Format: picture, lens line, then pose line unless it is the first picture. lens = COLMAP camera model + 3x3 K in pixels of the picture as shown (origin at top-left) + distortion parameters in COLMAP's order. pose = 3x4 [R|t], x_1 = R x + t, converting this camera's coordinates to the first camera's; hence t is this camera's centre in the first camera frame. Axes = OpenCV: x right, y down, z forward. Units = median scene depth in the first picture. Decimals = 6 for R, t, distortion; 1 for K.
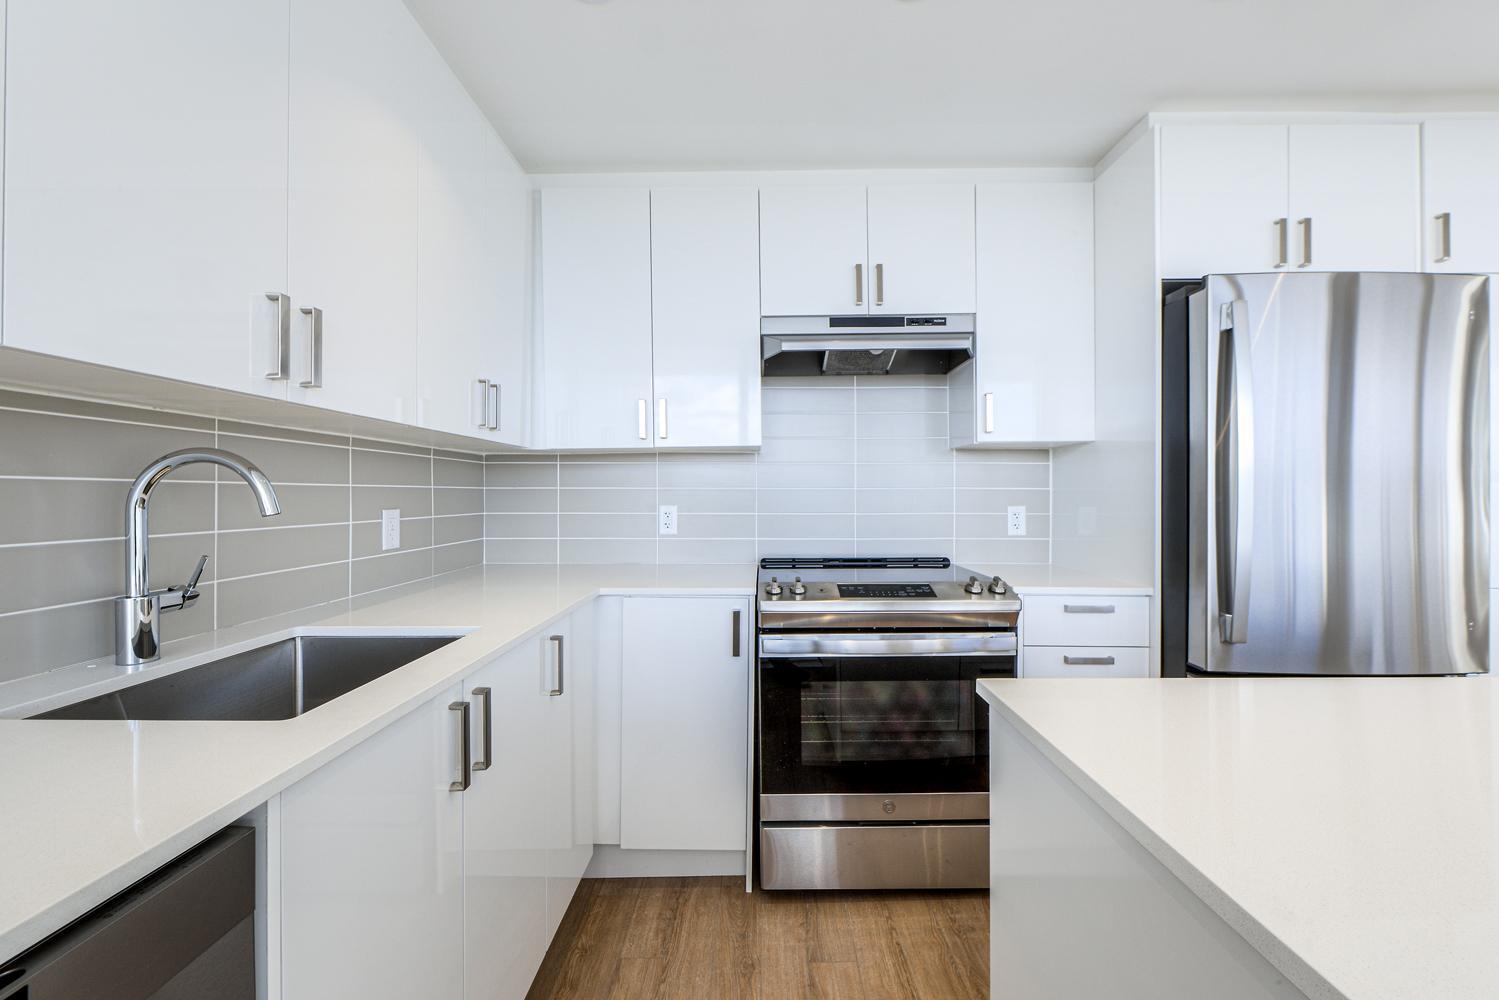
lens RADIAL K [[596.2, 0, 765.5], [0, 596.2, 496.3], [0, 0, 1]] dist [-0.009743, 0.002050]
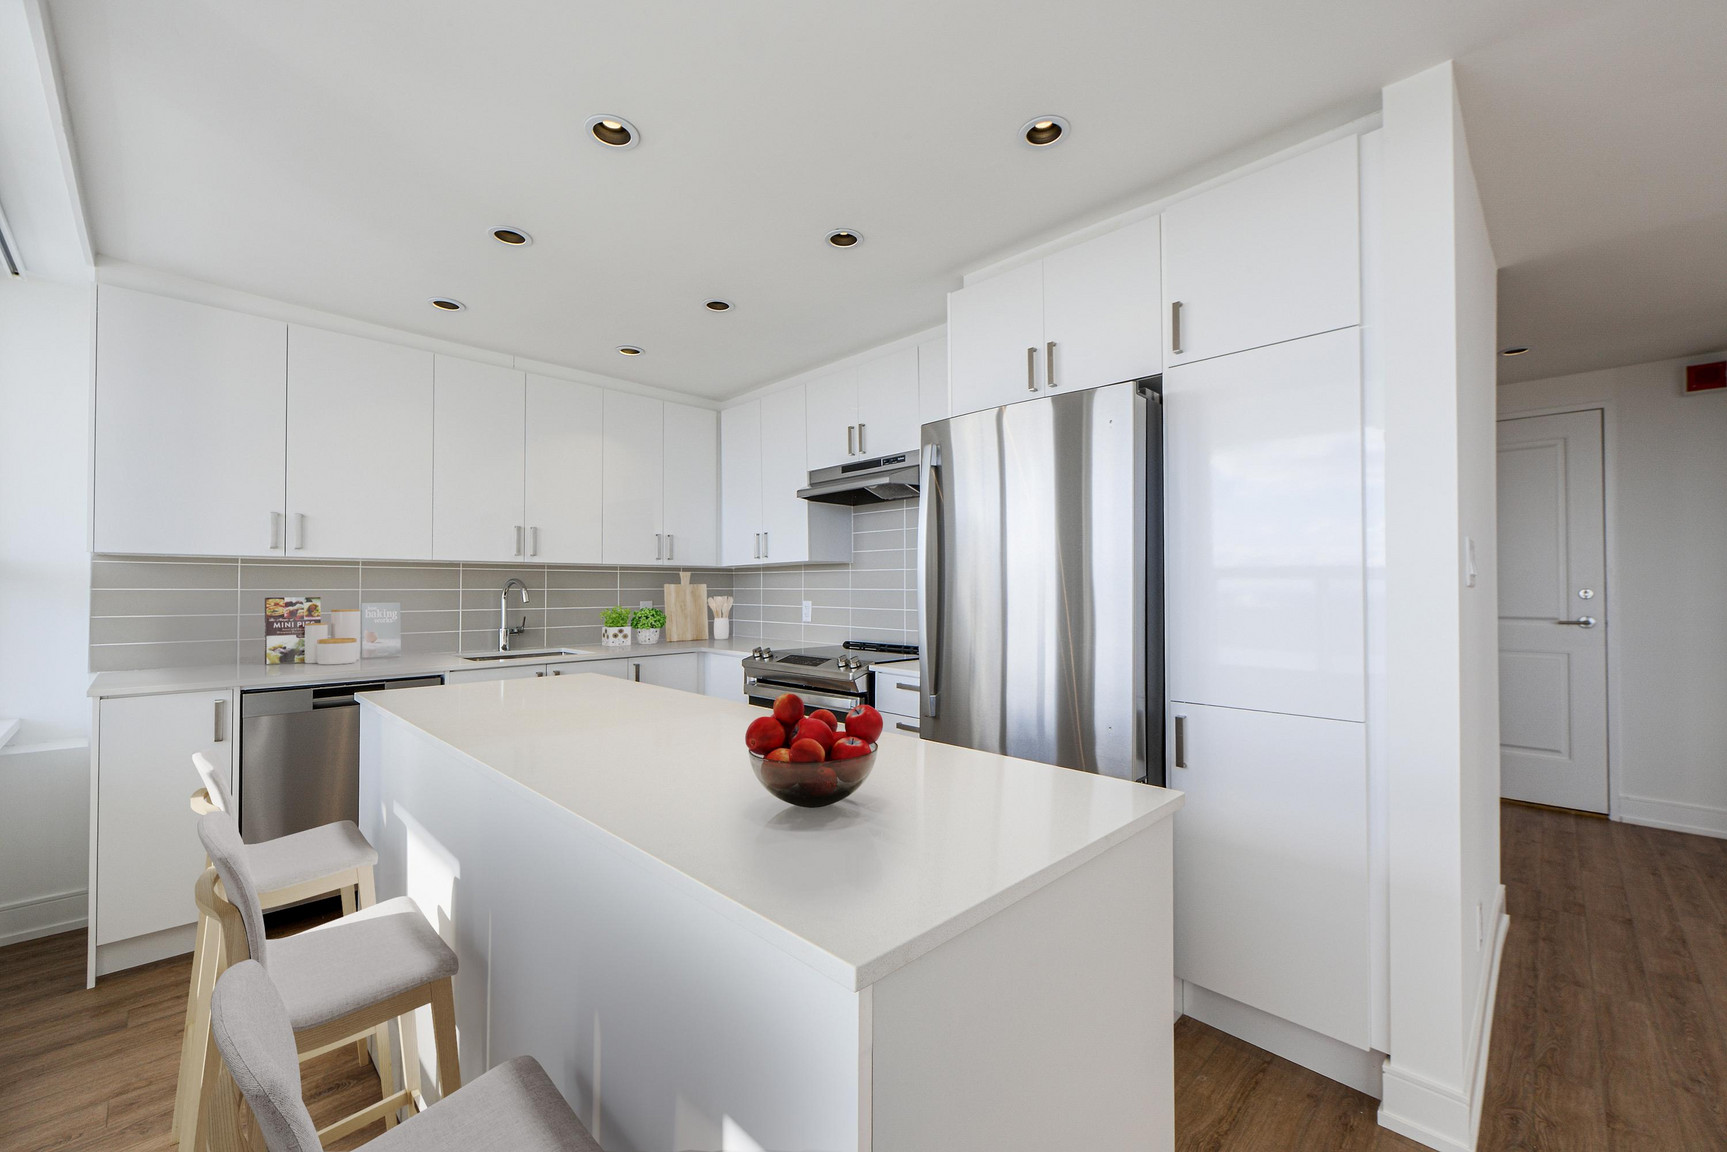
lens RADIAL K [[686.8, 0, 870.4], [0, 686.8, 582.0], [0, 0, 1]] dist [-0.009743, 0.002050]
pose [[0.719581, -0.005511, -0.694387, 1.275276], [-0.000934, 0.999960, -0.008905, -0.018966], [0.694408, 0.007057, 0.719547, -0.098430]]
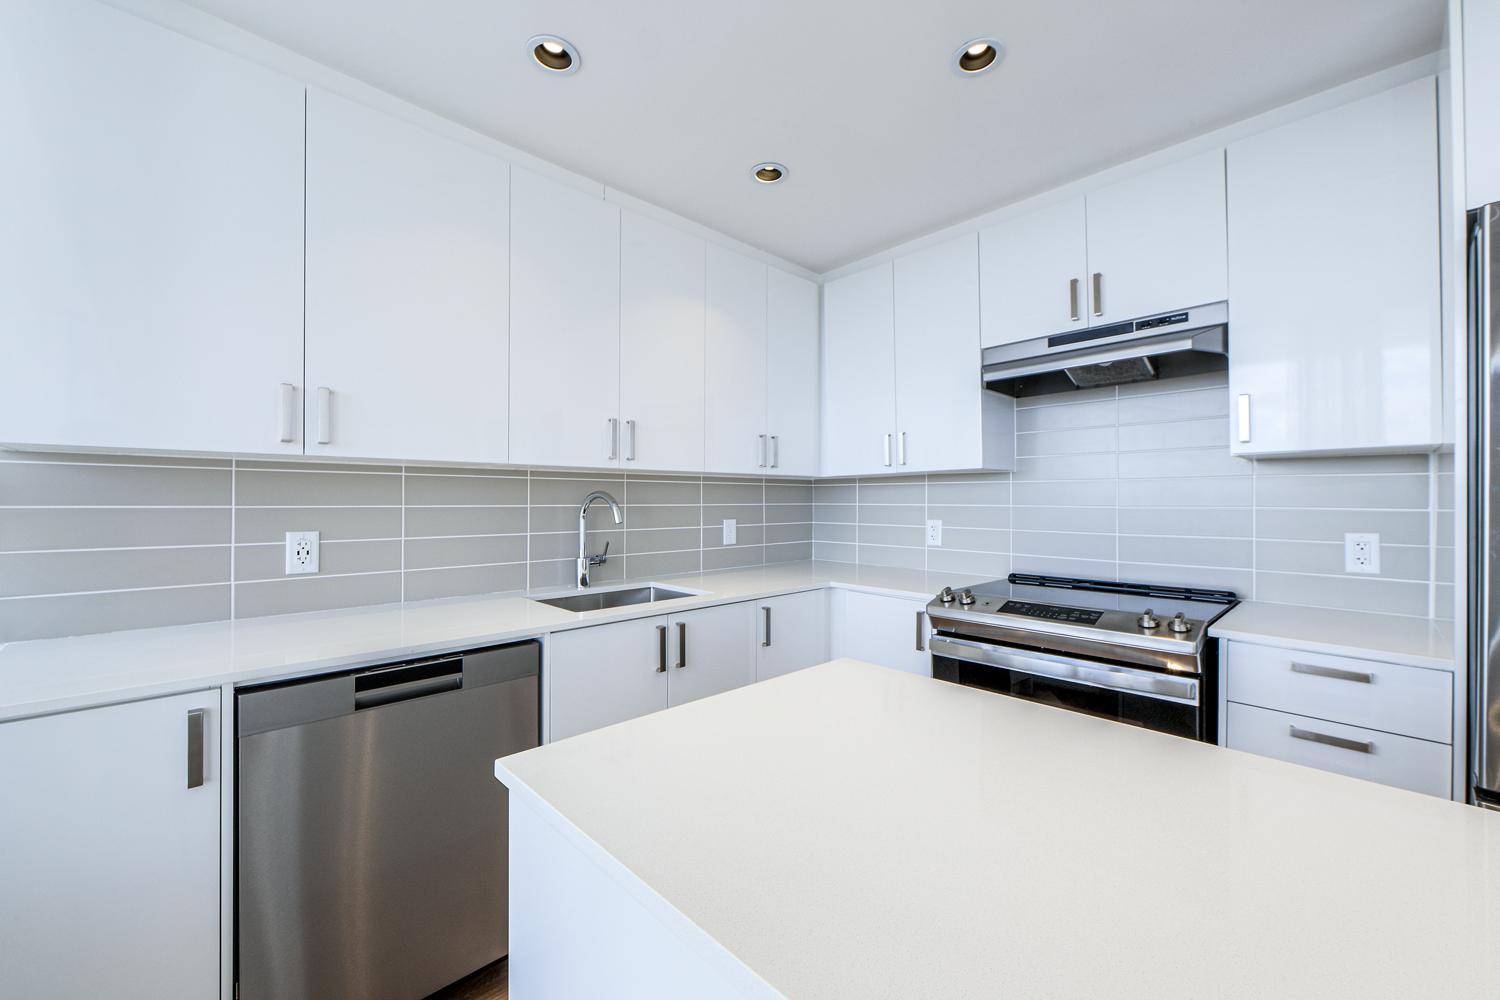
lens RADIAL K [[596.6, 0, 763.6], [0, 596.6, 501.5], [0, 0, 1]] dist [-0.009743, 0.002050]
pose [[0.701195, 0.003549, -0.712960, 0.493896], [-0.003457, 0.999993, 0.001579, -0.024745], [0.712961, 0.001358, 0.701203, -0.045783]]
